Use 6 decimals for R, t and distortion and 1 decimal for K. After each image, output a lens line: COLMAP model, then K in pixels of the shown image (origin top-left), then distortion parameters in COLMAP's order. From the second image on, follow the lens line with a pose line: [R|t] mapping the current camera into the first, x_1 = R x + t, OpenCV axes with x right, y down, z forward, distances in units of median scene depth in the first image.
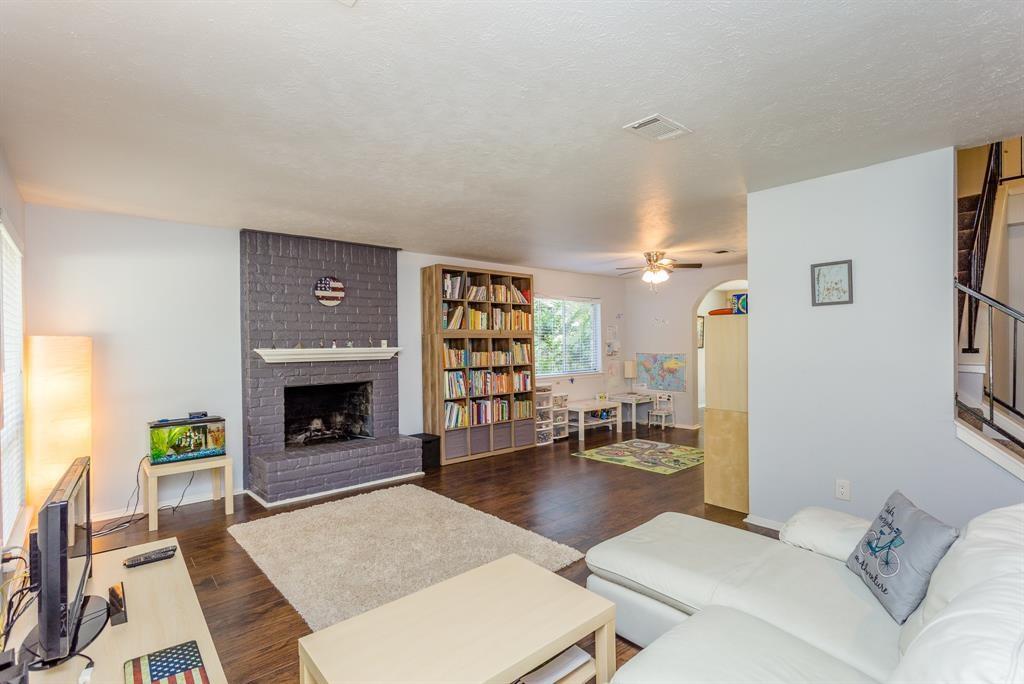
lens RADIAL K [[486.7, 0, 510.5], [0, 486.7, 342.9], [0, 0, 1]] dist [0.000054, 0.000263]
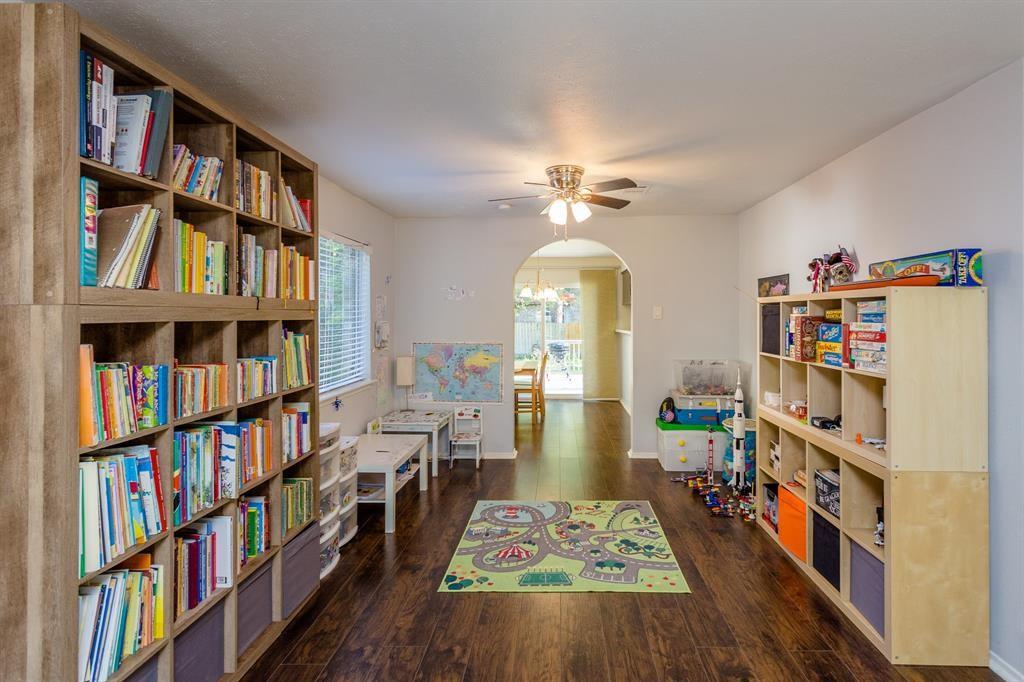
lens RADIAL K [[528.9, 0, 548.6], [0, 528.9, 308.4], [0, 0, 1]] dist [0.003864, -0.000003]
pose [[0.670532, 0.021631, 0.741565, -0.171172], [-0.007814, 0.999725, -0.022096, -0.012718], [-0.741839, 0.009022, 0.670517, 0.635507]]
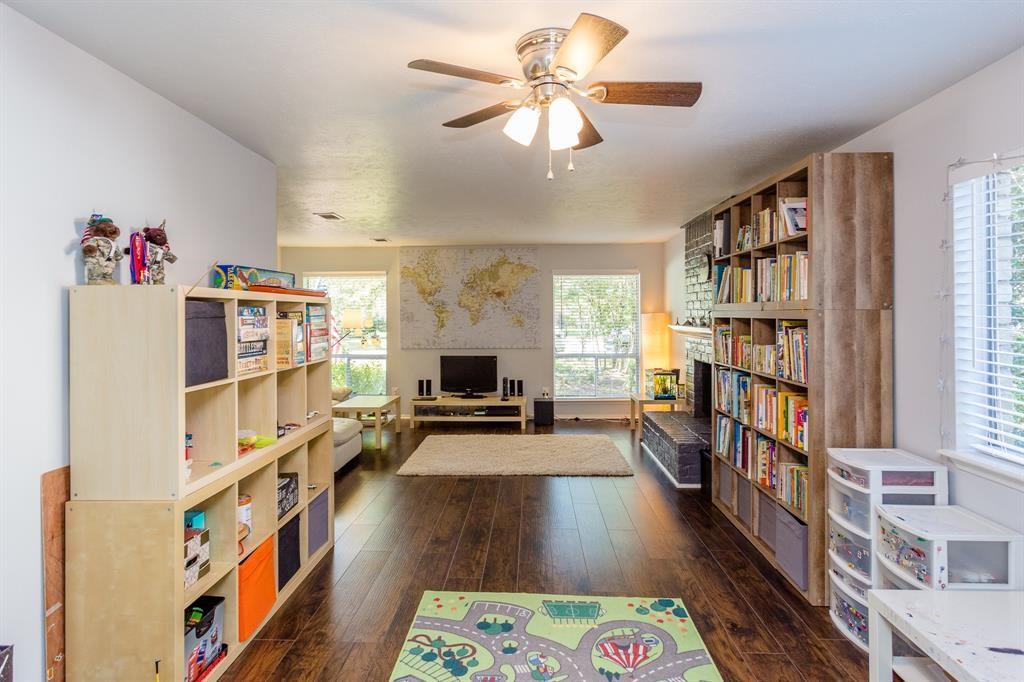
lens RADIAL K [[528.9, 0, 507.1], [0, 528.9, 319.8], [0, 0, 1]] dist [0.003864, -0.000003]
pose [[-0.689006, 0.022762, -0.724398, 0.571943], [0.013605, 0.999737, 0.018474, -0.023306], [0.724628, 0.002873, -0.689135, 1.253216]]
